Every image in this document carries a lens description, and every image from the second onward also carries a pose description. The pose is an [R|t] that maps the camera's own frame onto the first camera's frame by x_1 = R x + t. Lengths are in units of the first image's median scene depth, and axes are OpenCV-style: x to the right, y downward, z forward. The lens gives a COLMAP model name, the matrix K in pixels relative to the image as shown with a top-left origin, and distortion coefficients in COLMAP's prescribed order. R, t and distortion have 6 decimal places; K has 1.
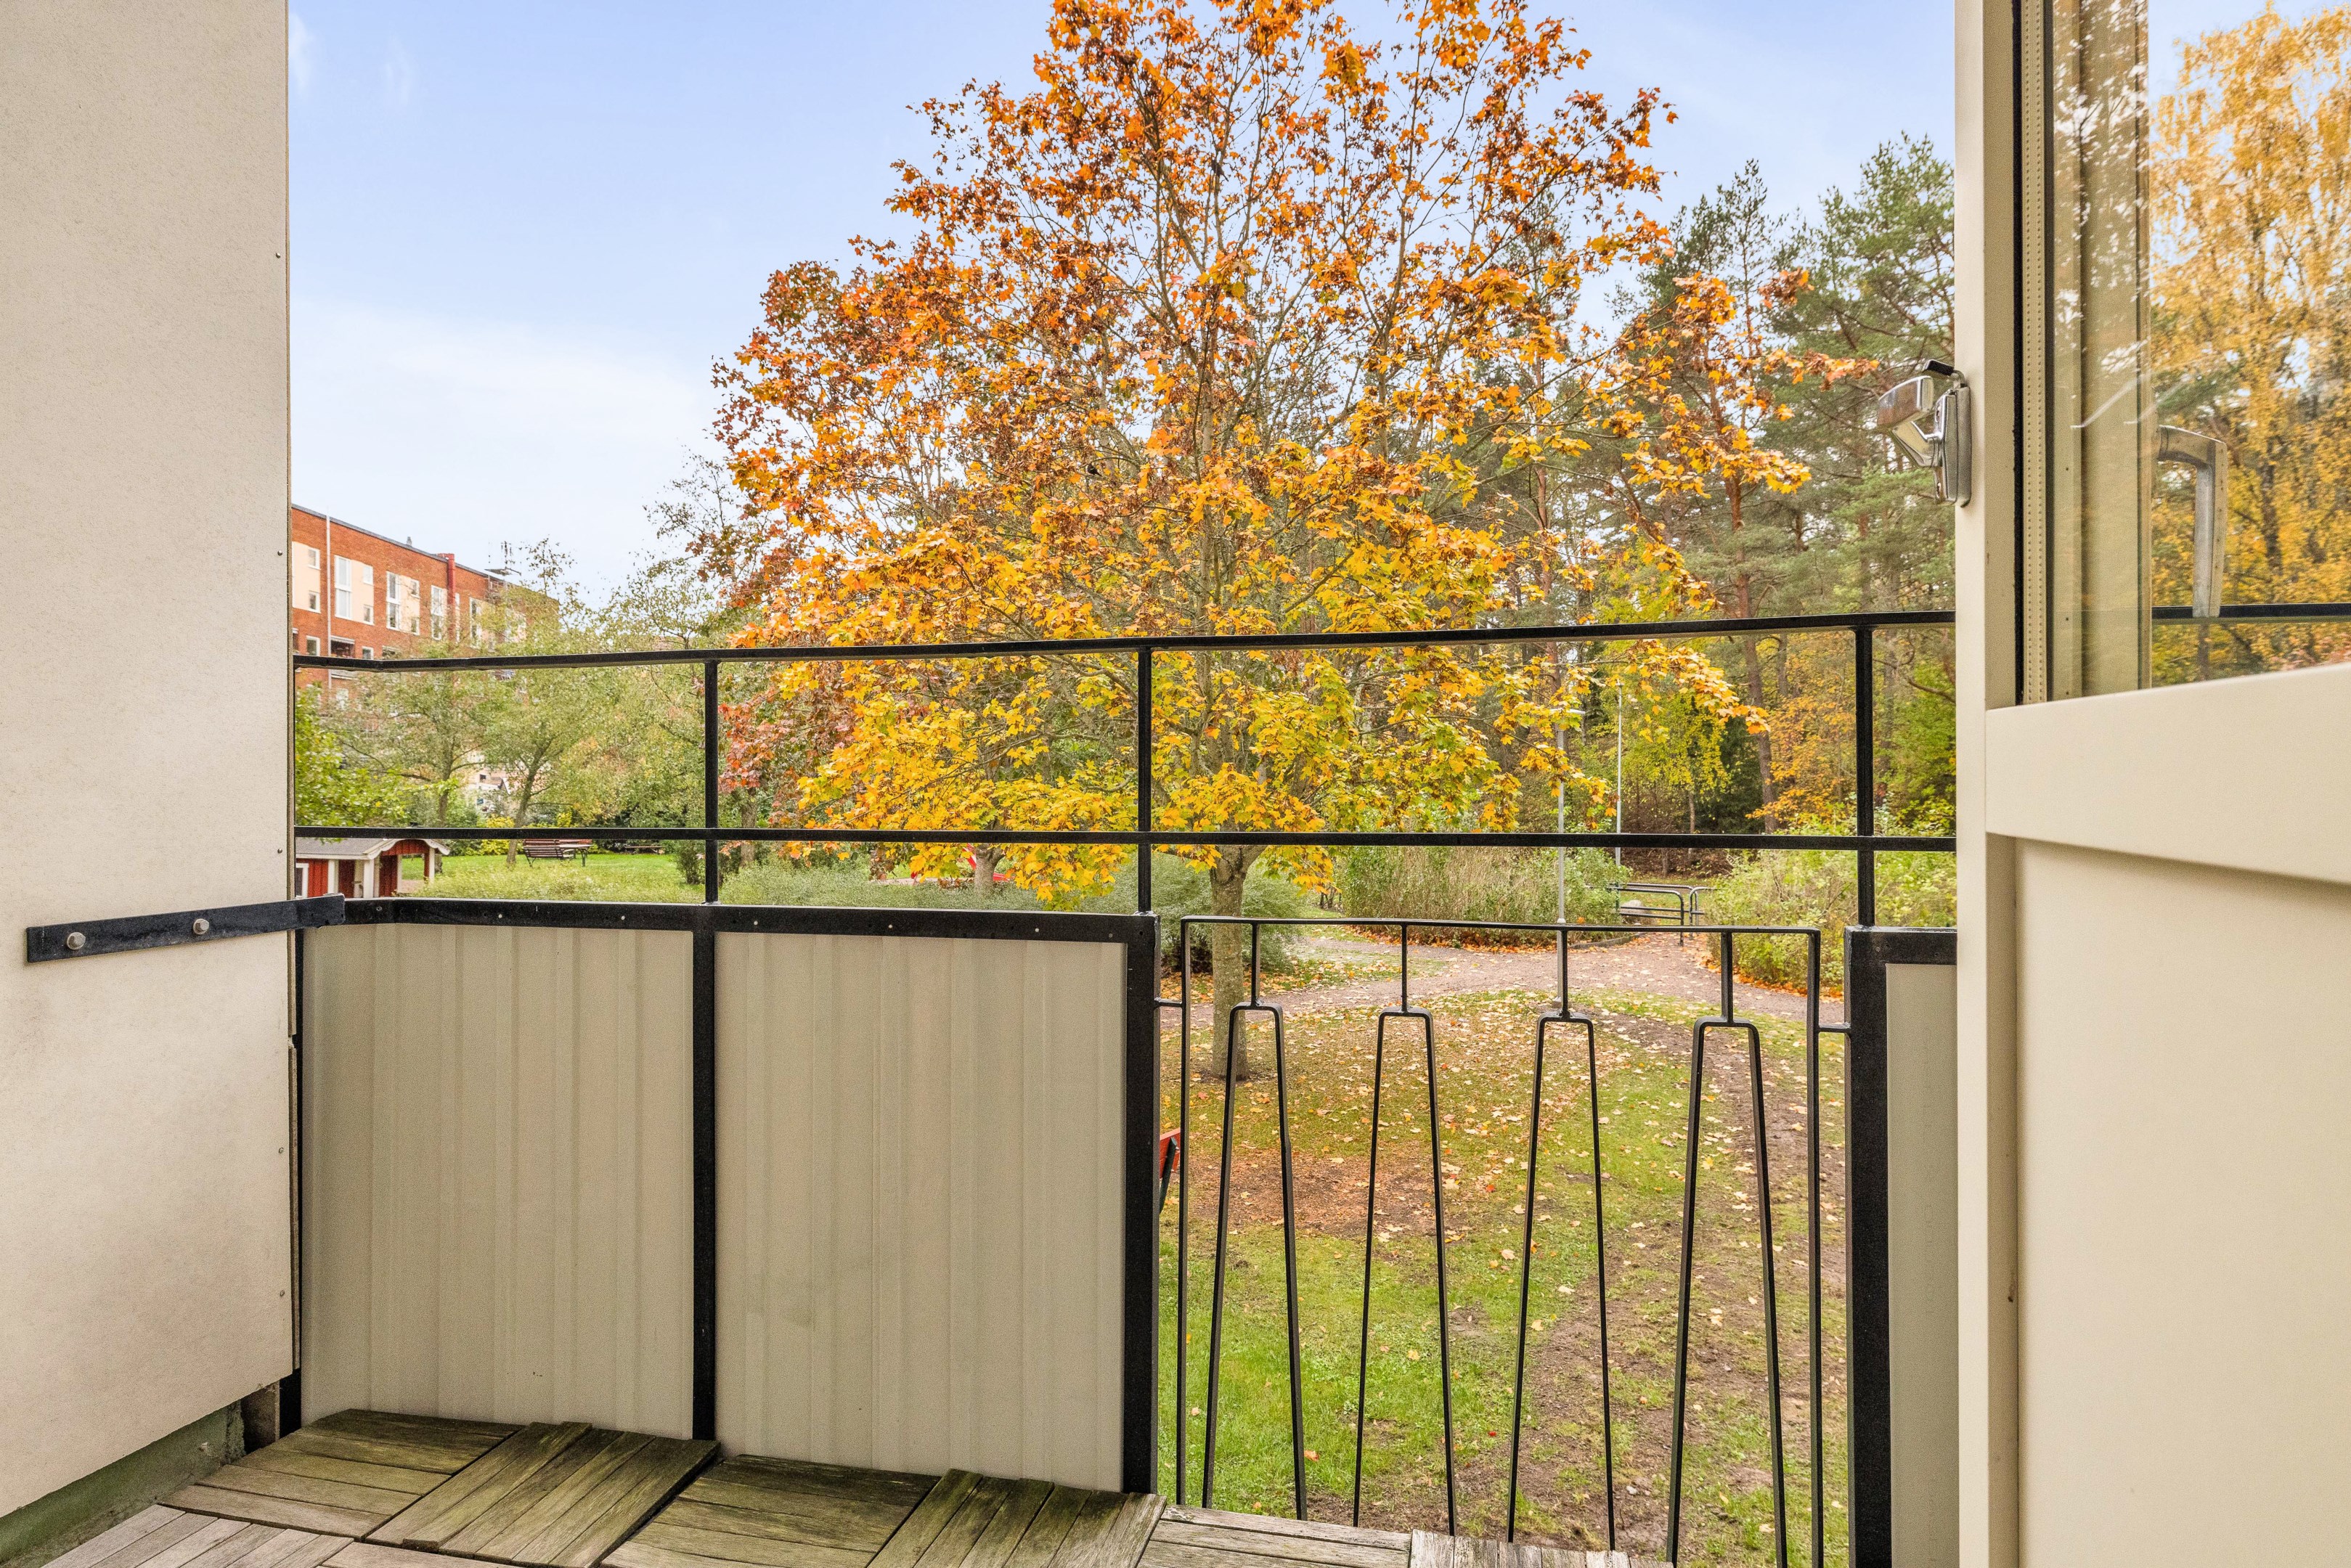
lens RADIAL K [[1338.9, 0, 1166.5], [0, 1338.9, 778.8], [0, 0, 1]] dist [0.001479, 0.001158]
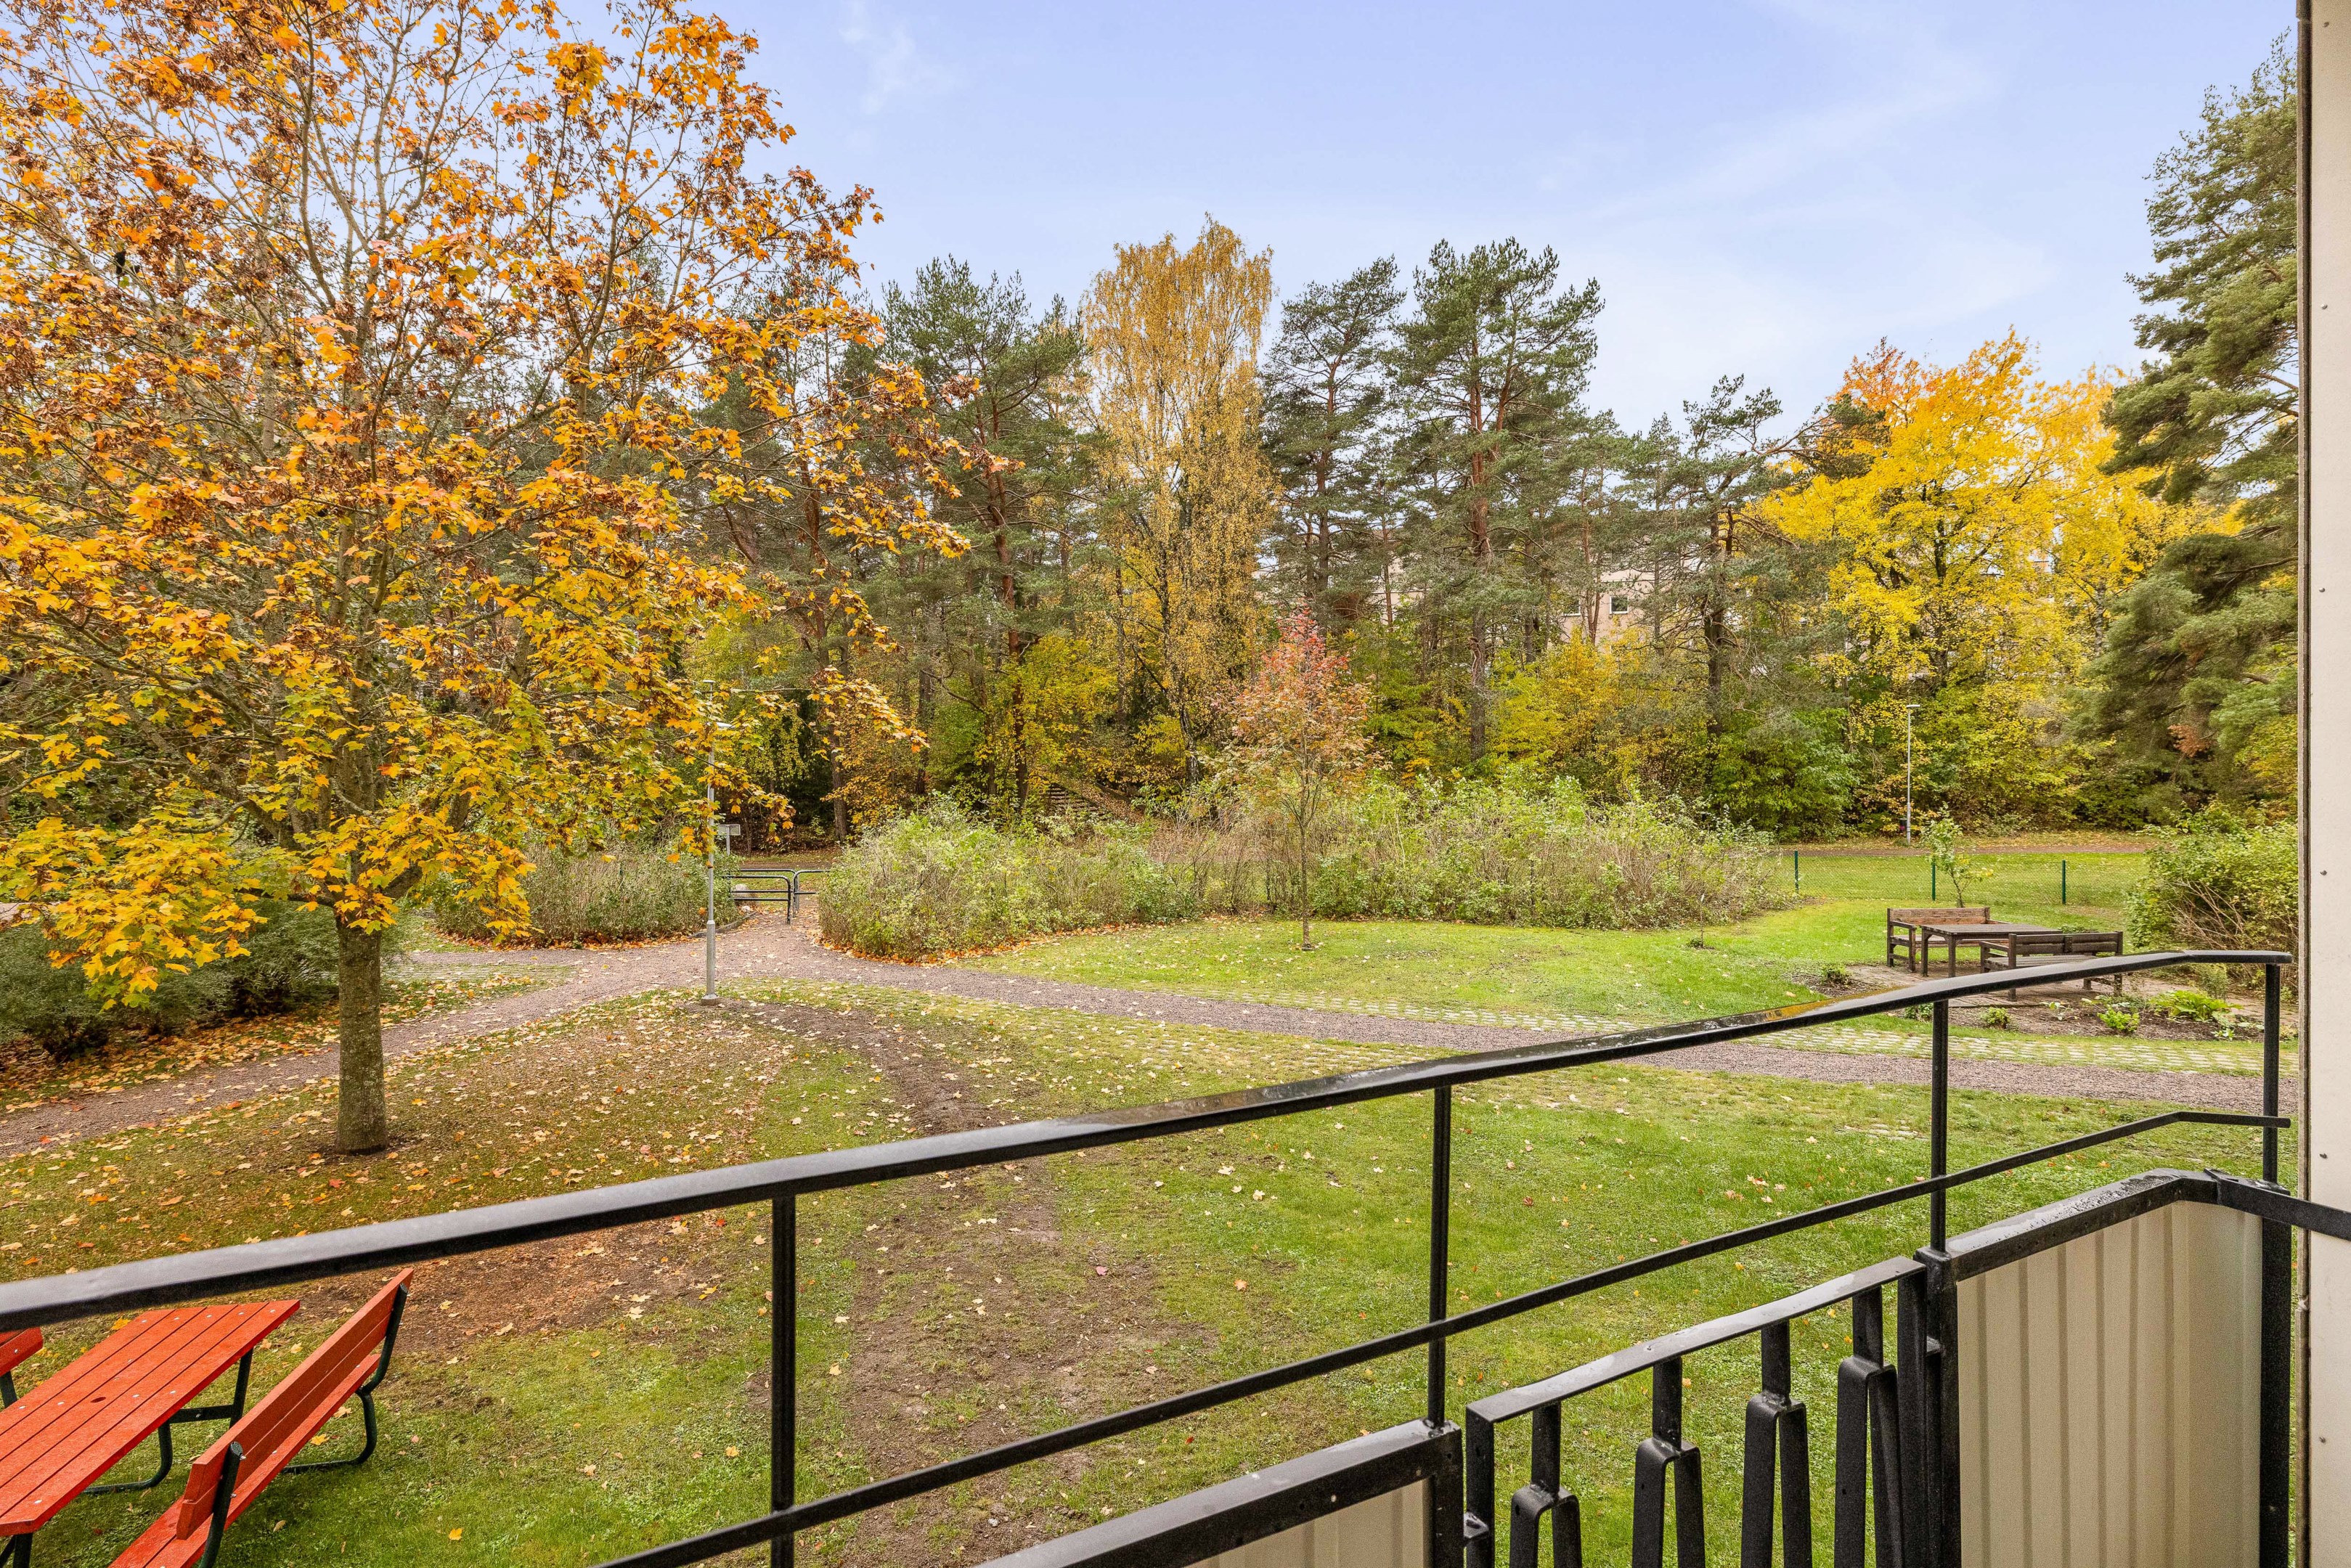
lens RADIAL K [[1186.2, 0, 1170.9], [0, 1186.2, 749.9], [0, 0, 1]] dist [-0.003082, 0.001098]
pose [[0.746503, 0.004827, 0.665365, -0.073121], [-0.003420, 0.999988, -0.003418, -0.035484], [-0.665374, 0.000276, 0.746510, 0.074775]]
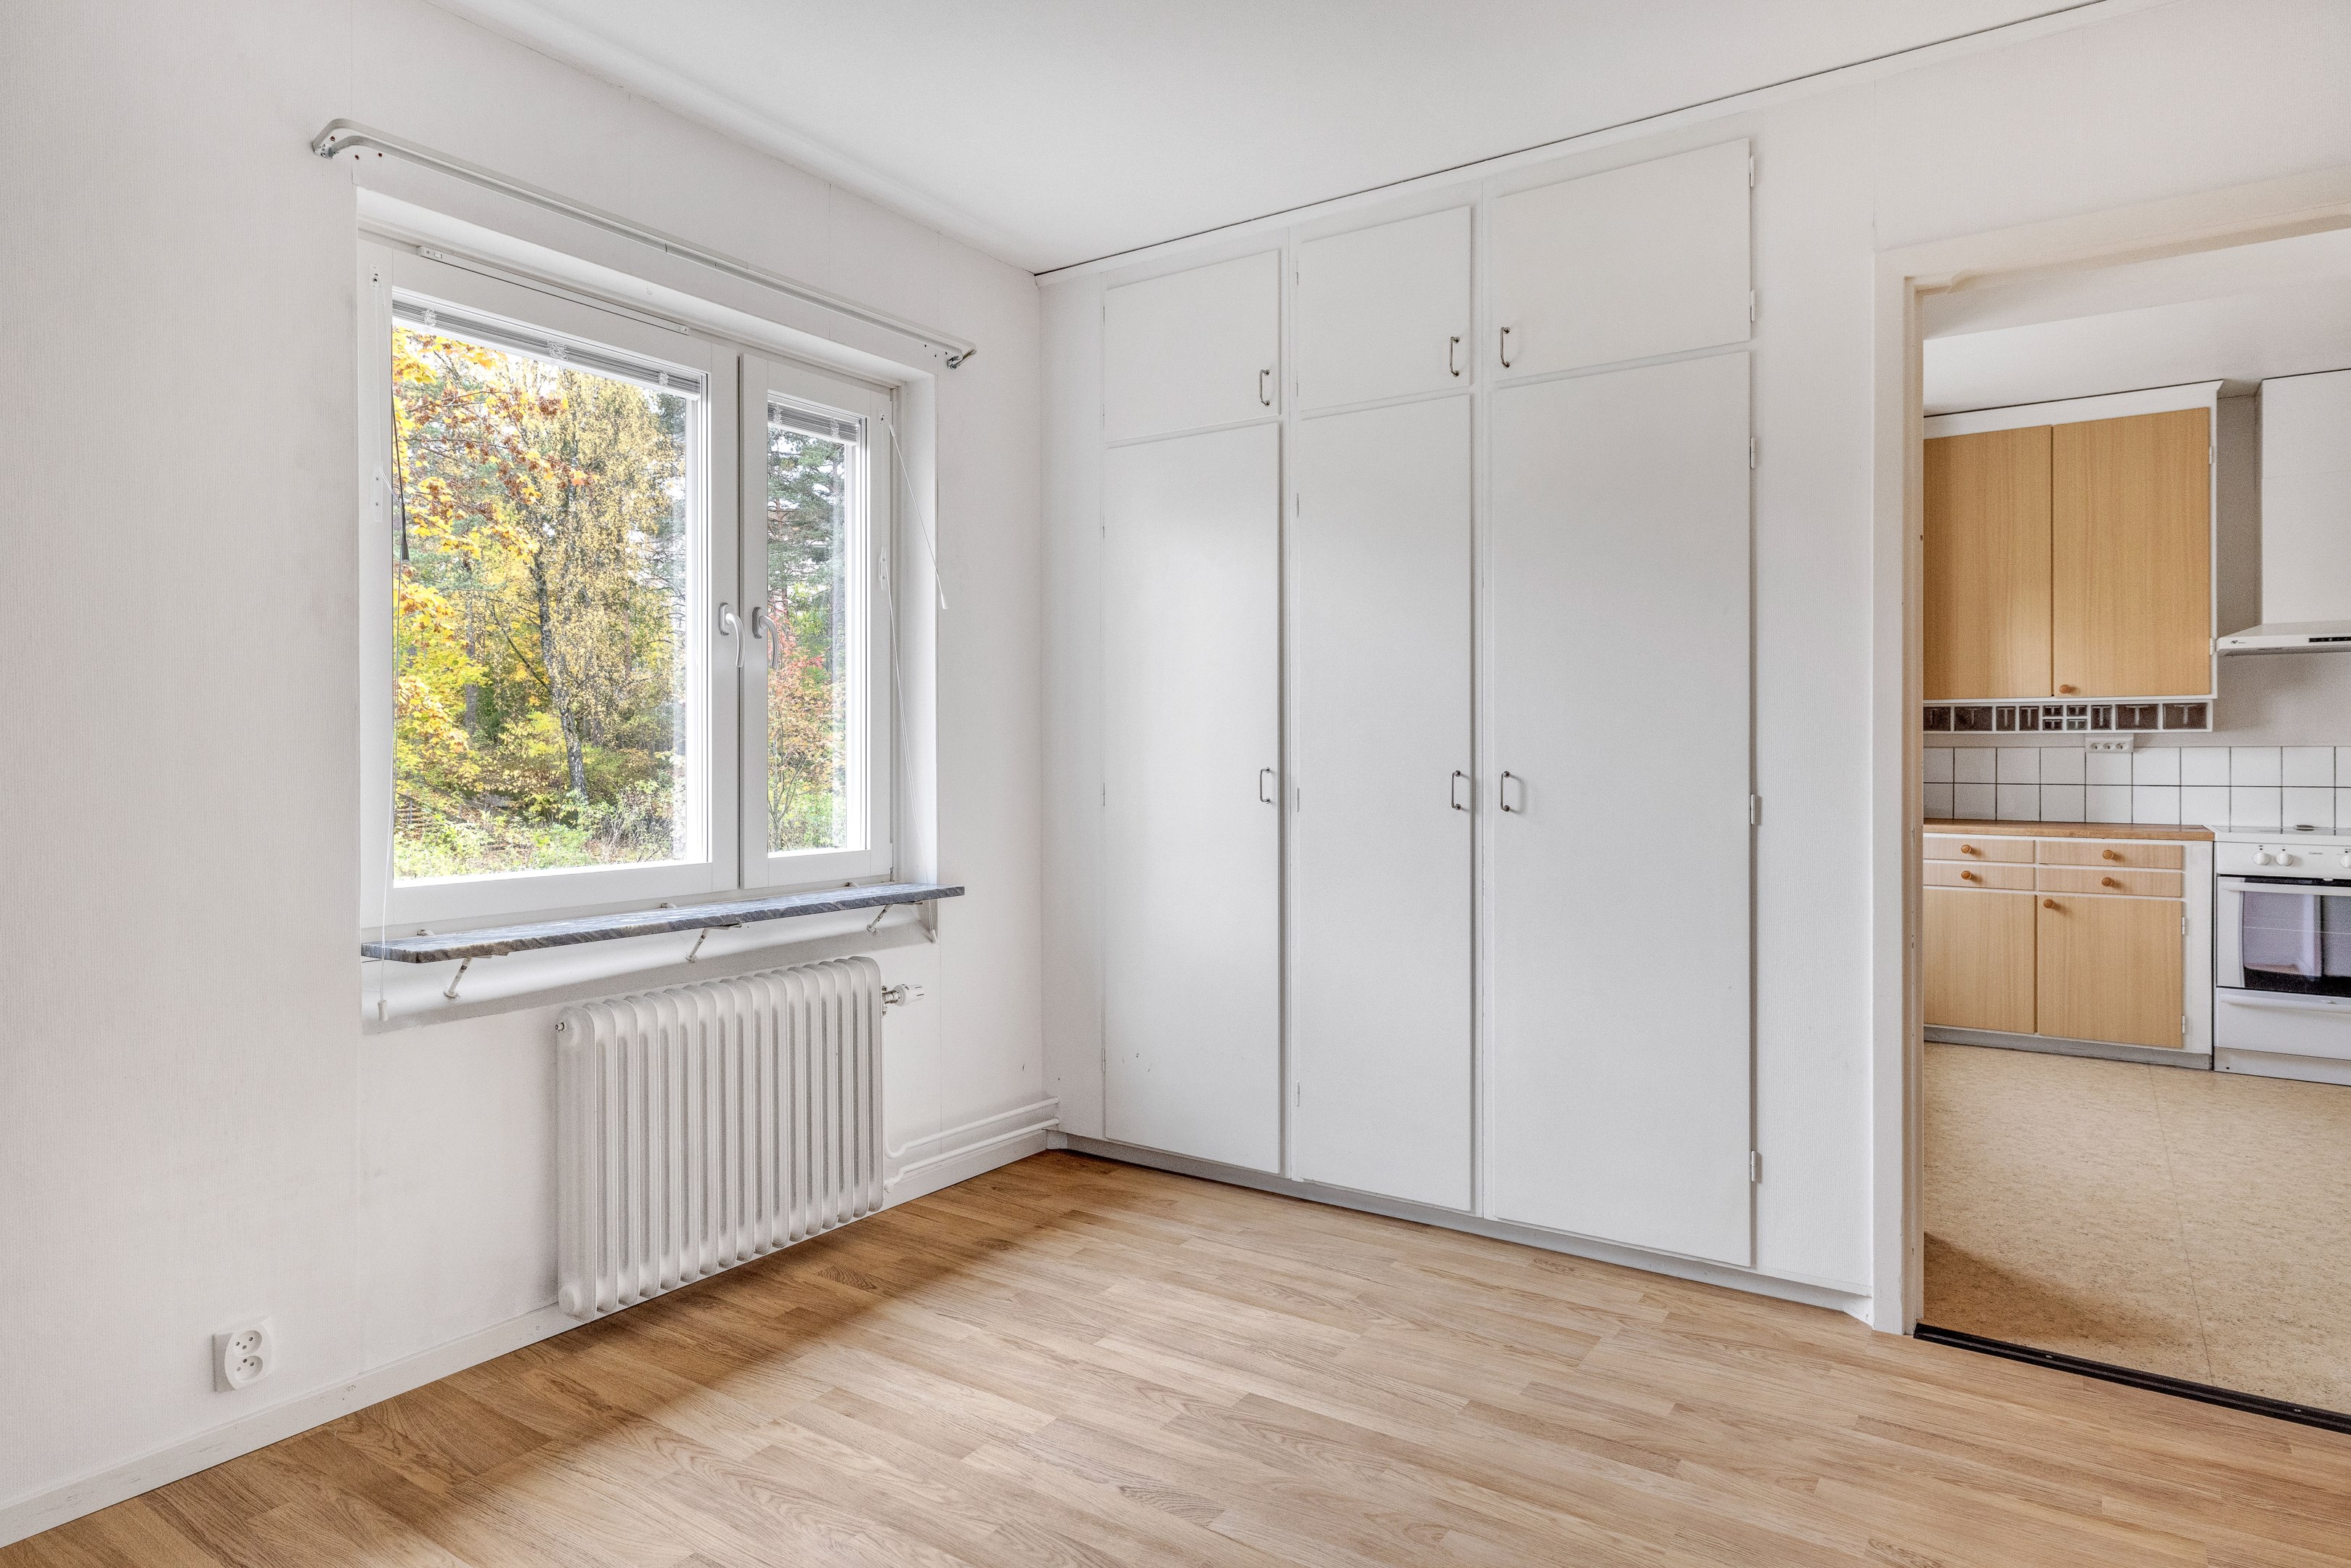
lens RADIAL K [[1355.9, 0, 1176.3], [0, 1355.9, 757.6], [0, 0, 1]] dist [0.006574, 0.001011]
pose [[0.339366, -0.000170, 0.940654, -0.423041], [0.005775, 0.999982, -0.001903, -0.020974], [-0.940637, 0.006078, 0.339360, 0.001717]]
